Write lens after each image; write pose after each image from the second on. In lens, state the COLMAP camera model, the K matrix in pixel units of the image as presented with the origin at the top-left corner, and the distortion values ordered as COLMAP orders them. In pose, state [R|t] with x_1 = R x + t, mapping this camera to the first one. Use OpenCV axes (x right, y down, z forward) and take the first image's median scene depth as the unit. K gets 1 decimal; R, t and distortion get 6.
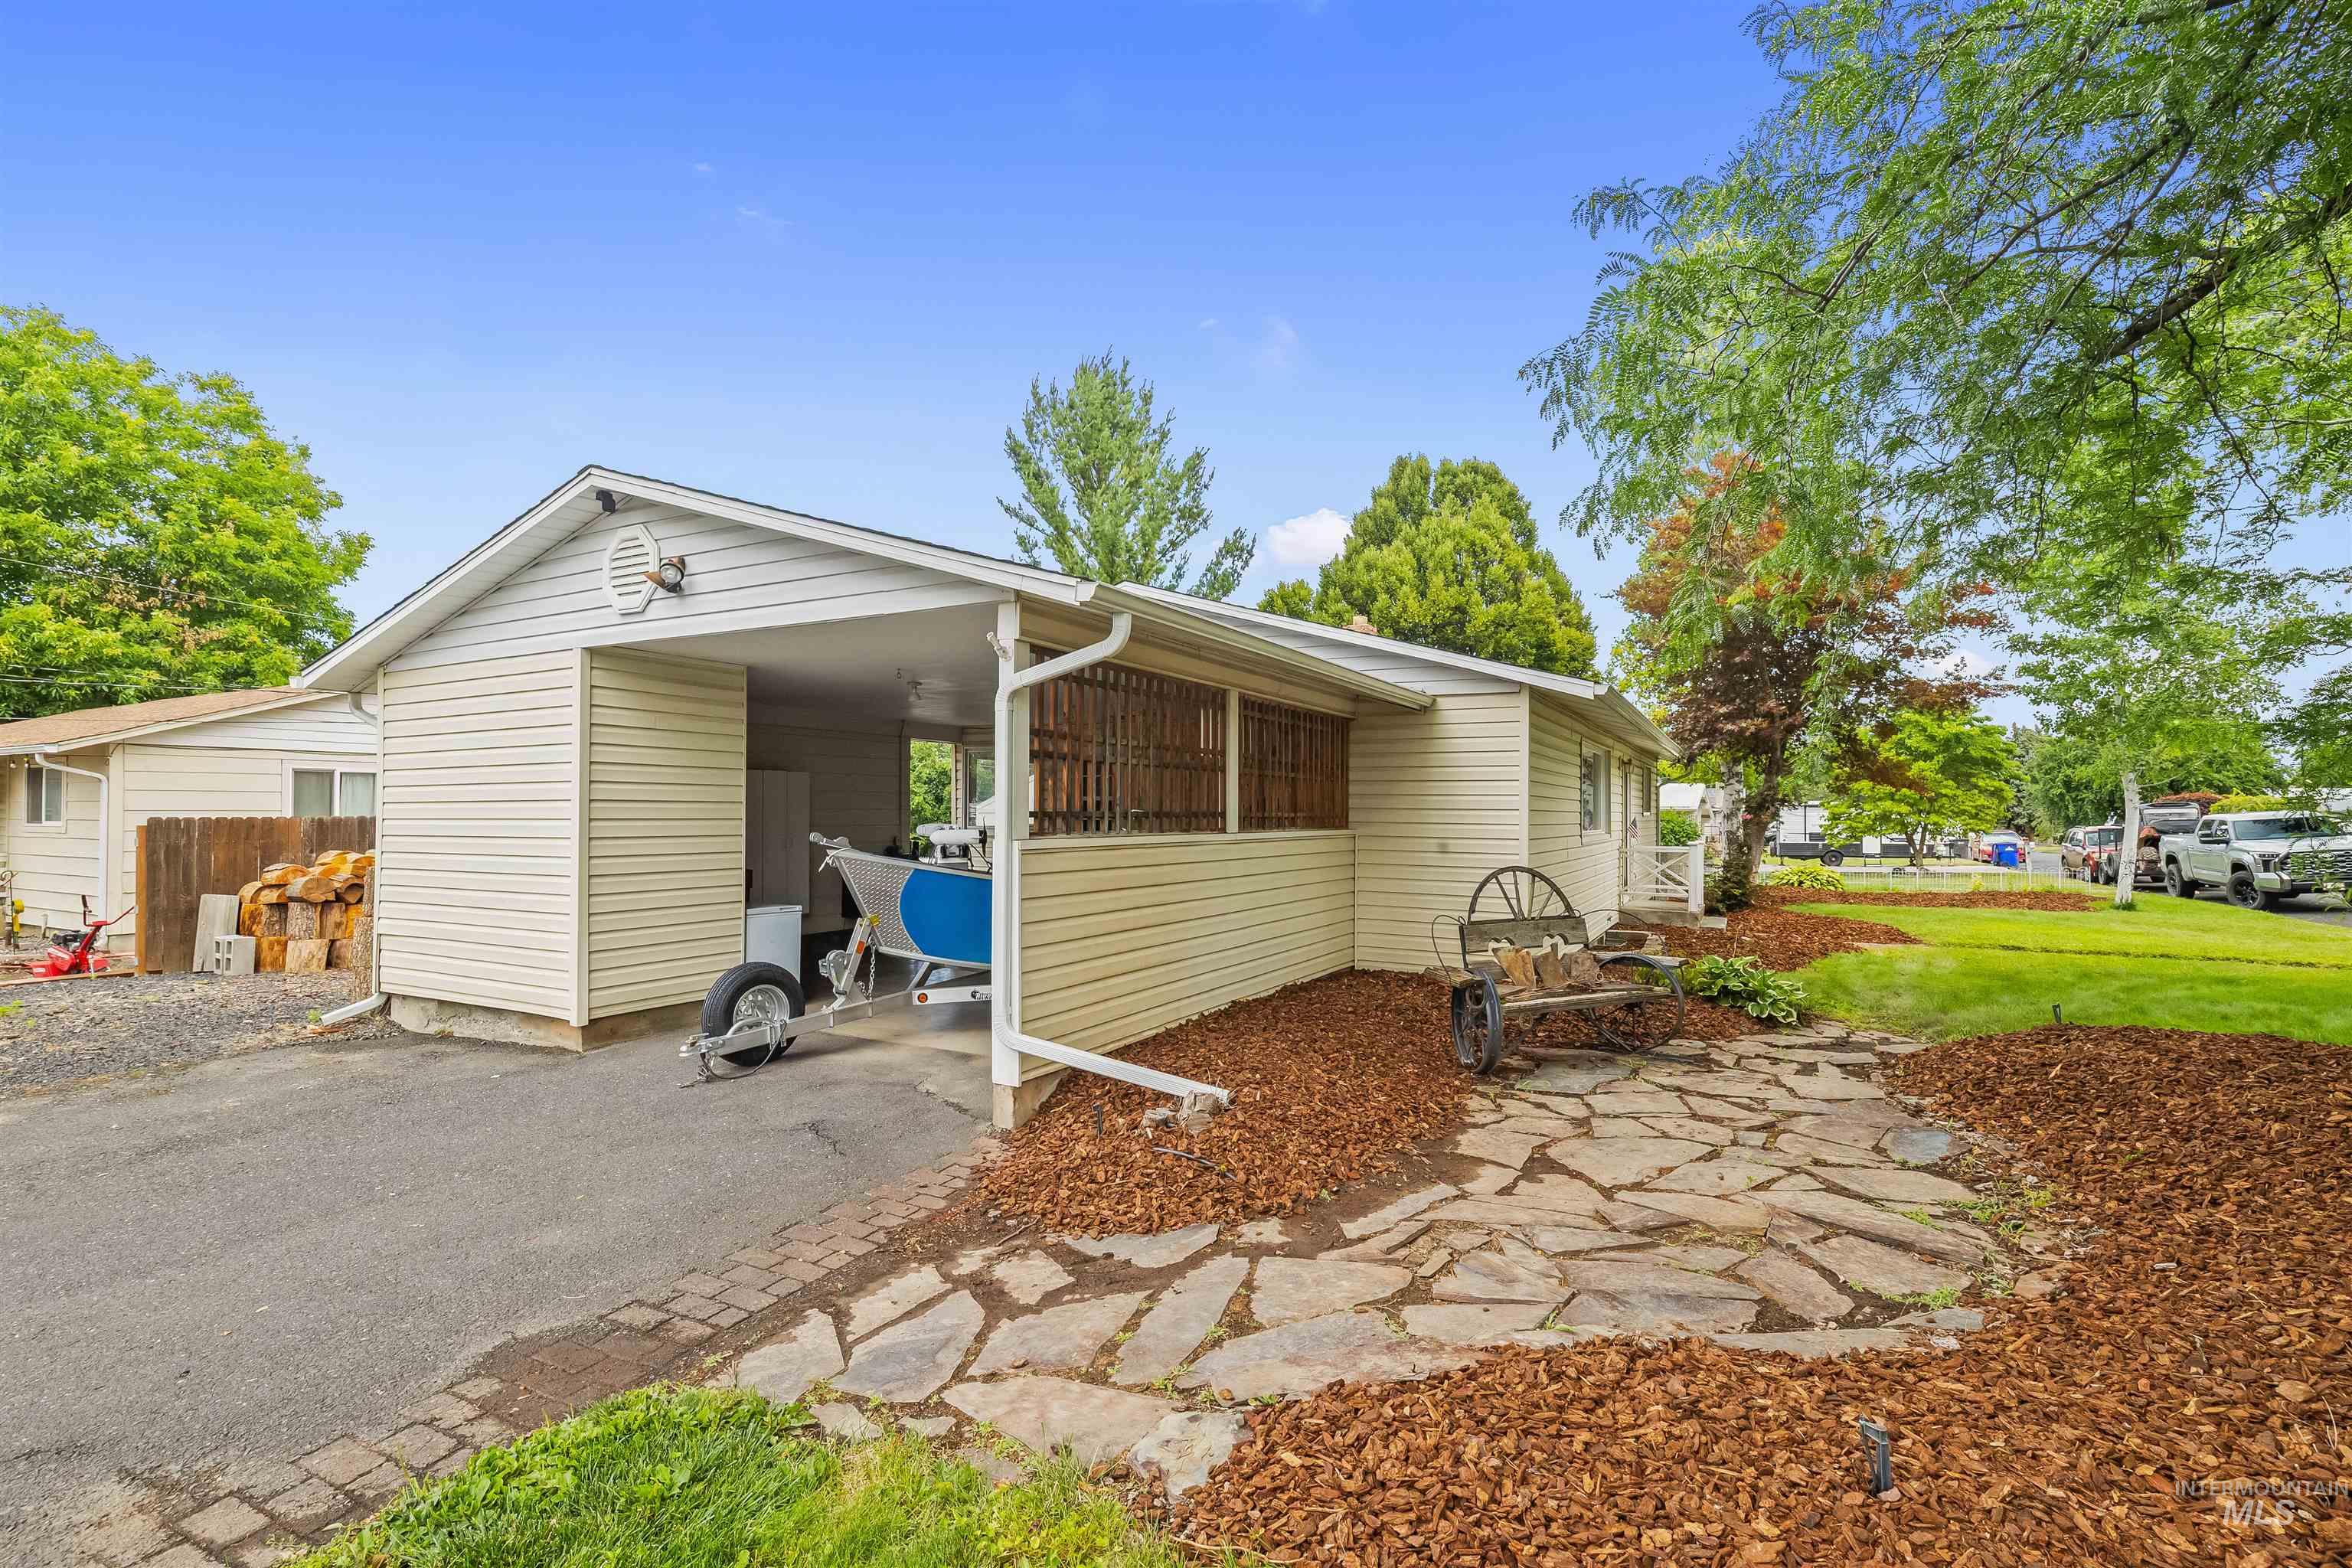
lens RADIAL K [[1076.3, 0, 1188.3], [0, 1076.3, 809.1], [0, 0, 1]] dist [-0.003141, 0.001614]
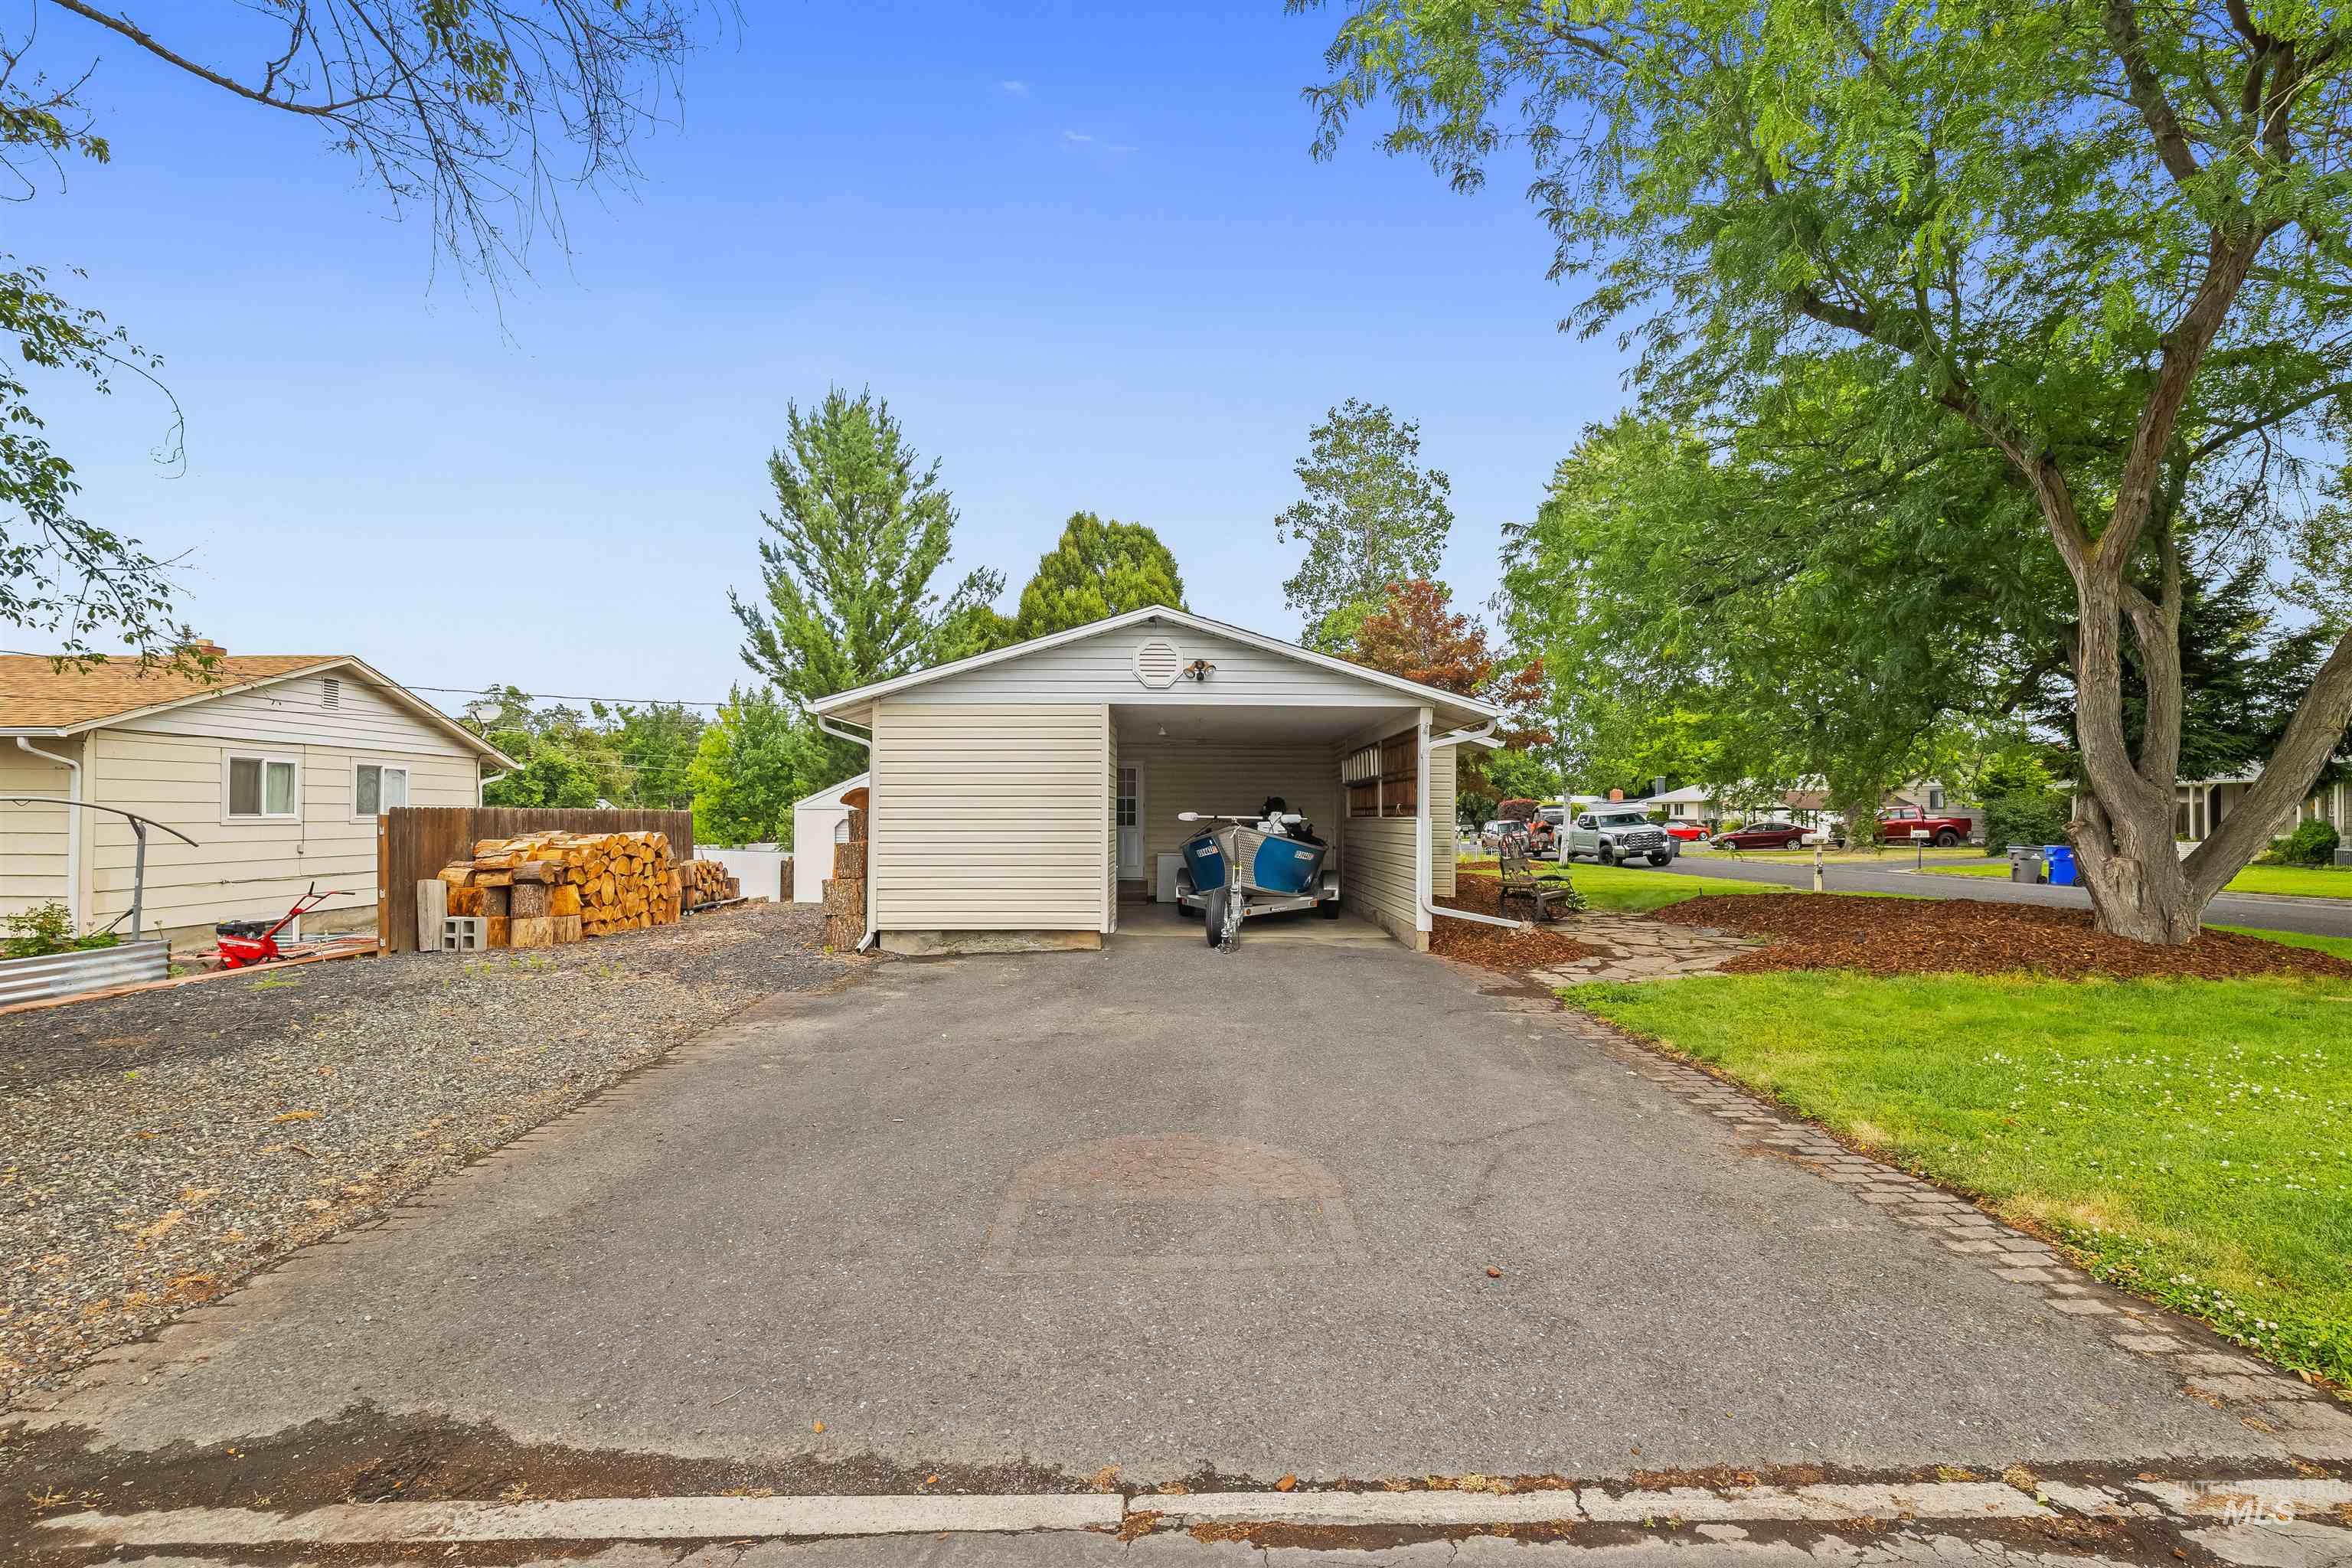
lens RADIAL K [[1076.3, 0, 1188.3], [0, 1076.3, 809.1], [0, 0, 1]] dist [-0.003141, 0.001614]
pose [[0.878310, 0.002426, 0.478086, -0.396225], [-0.002445, 0.999997, -0.000582, 0.003821], [-0.478086, -0.000658, 0.878313, -0.163658]]
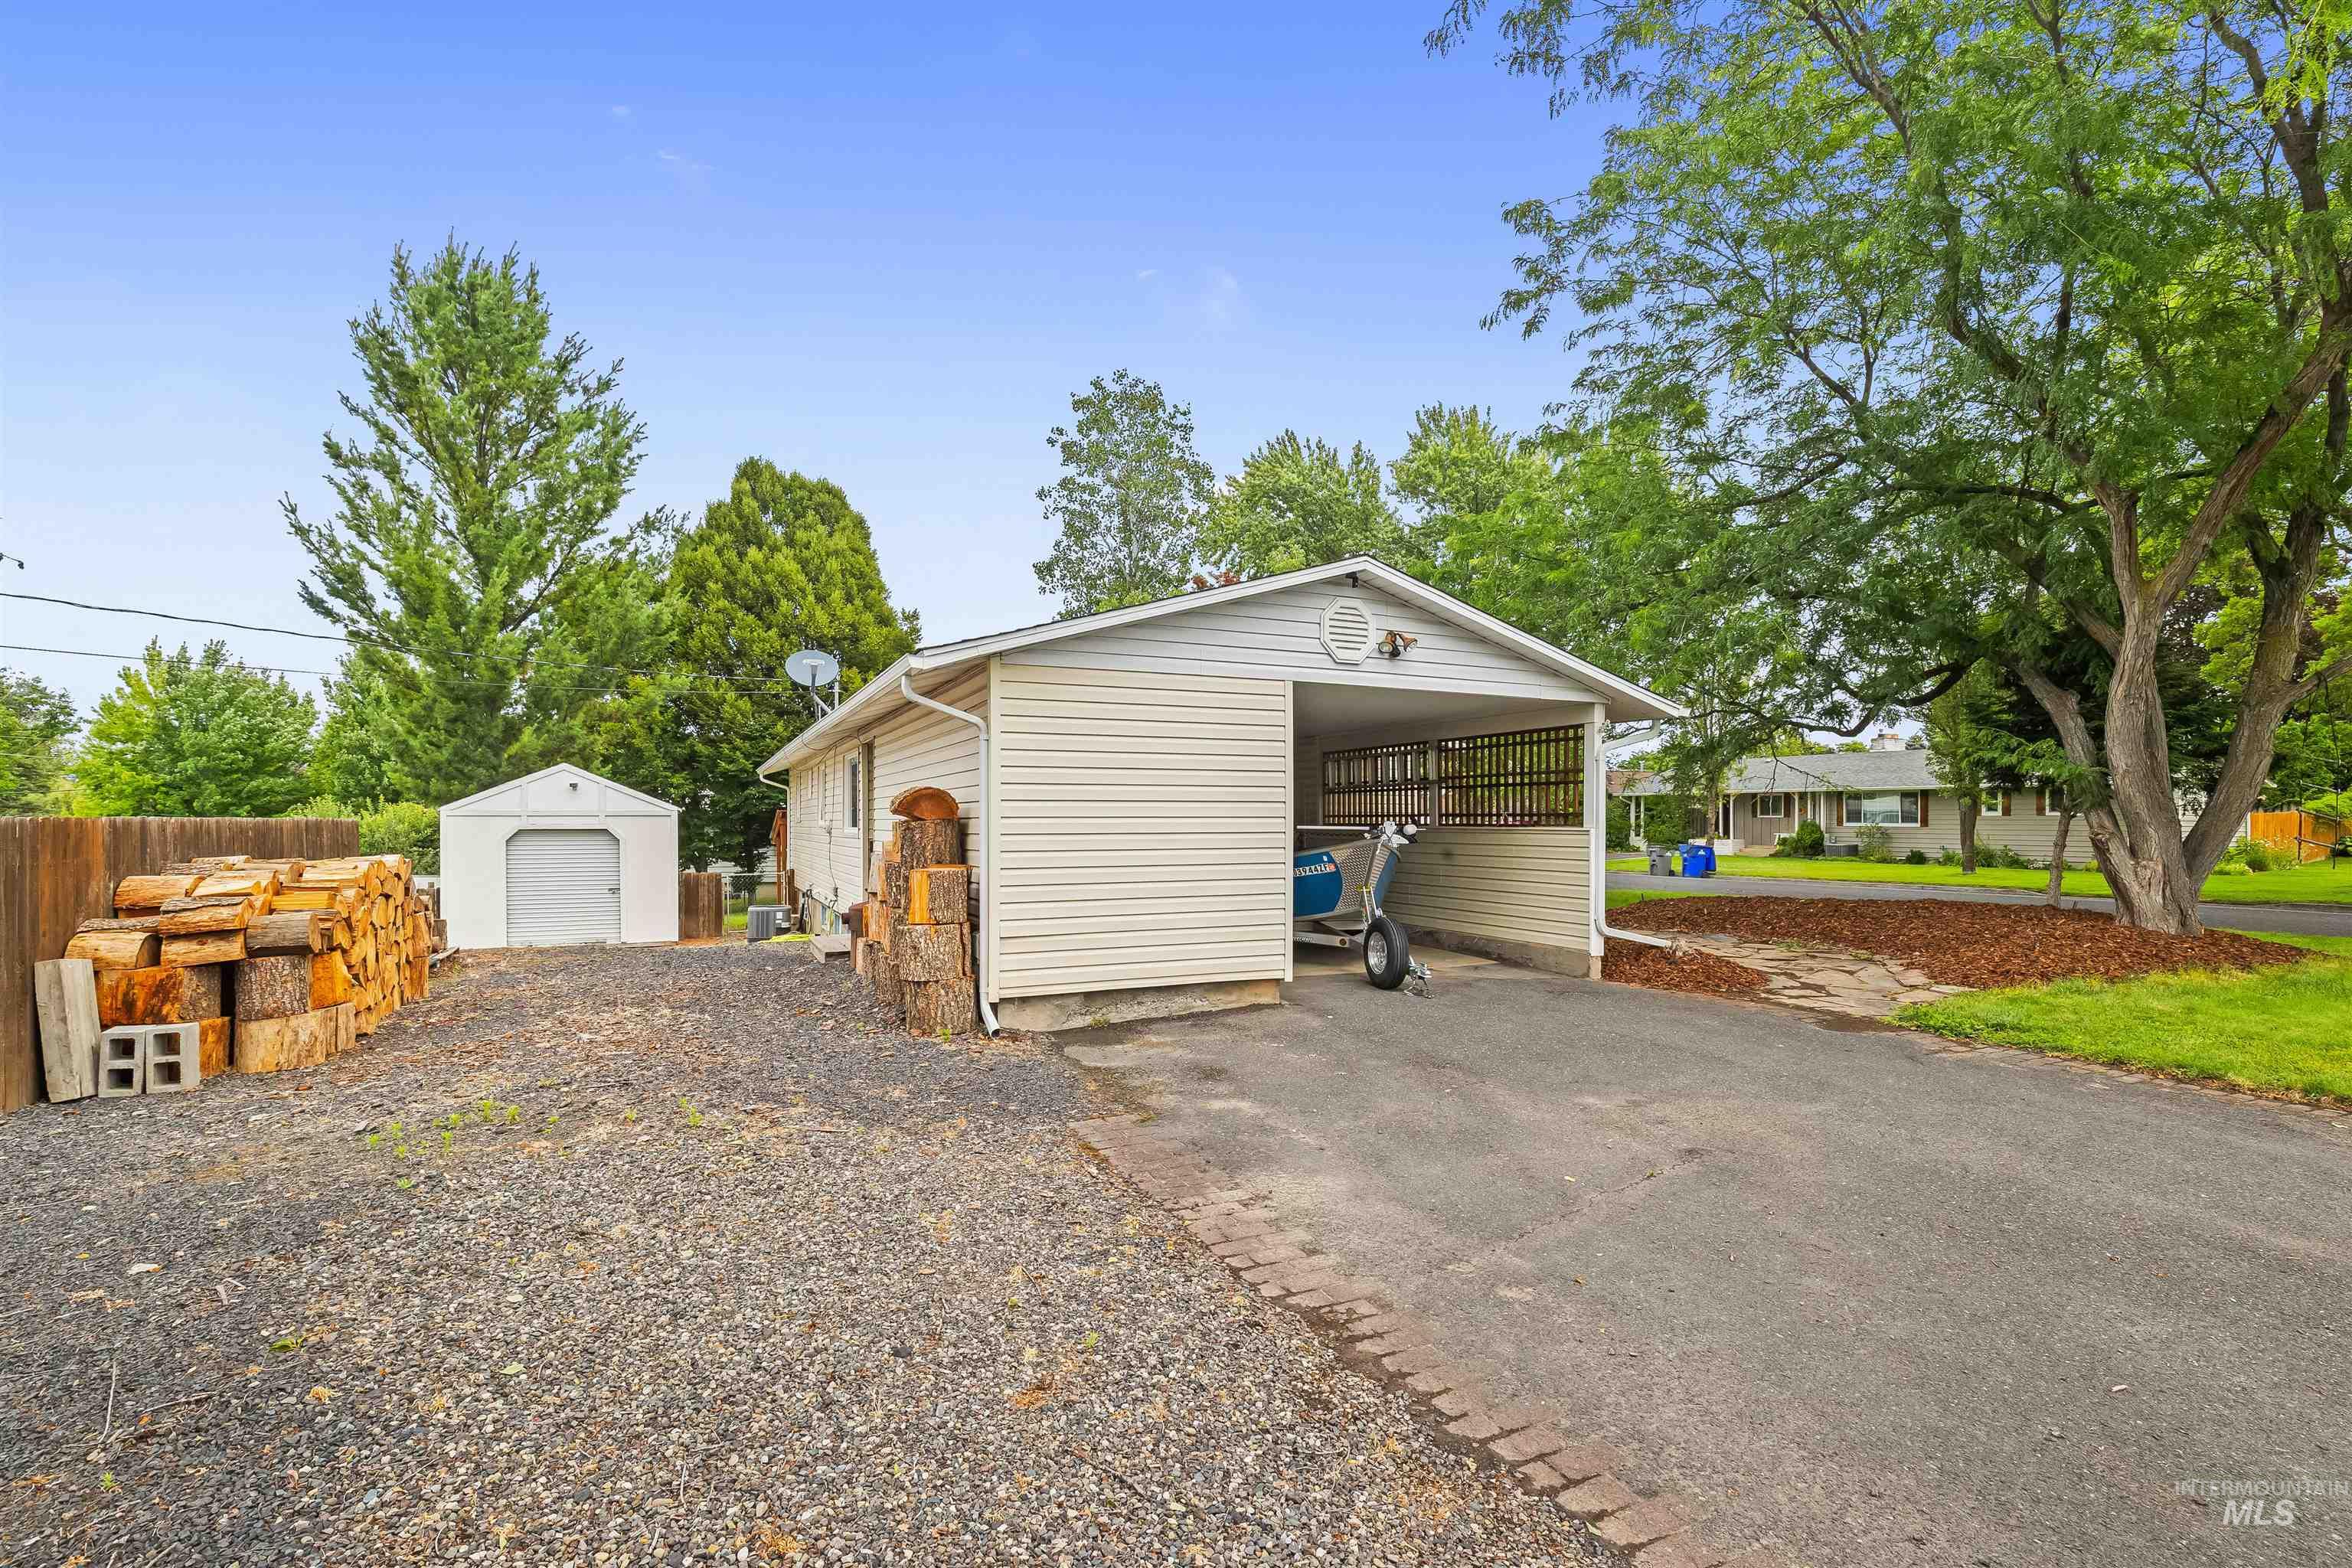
lens RADIAL K [[1085.8, 0, 1191.9], [0, 1085.8, 813.8], [0, 0, 1]] dist [-0.002350, 0.000487]
pose [[0.606406, 0.001389, 0.795154, -0.524259], [-0.001174, 0.999999, -0.000852, 0.002036], [-0.795155, -0.000417, 0.606407, 0.102089]]
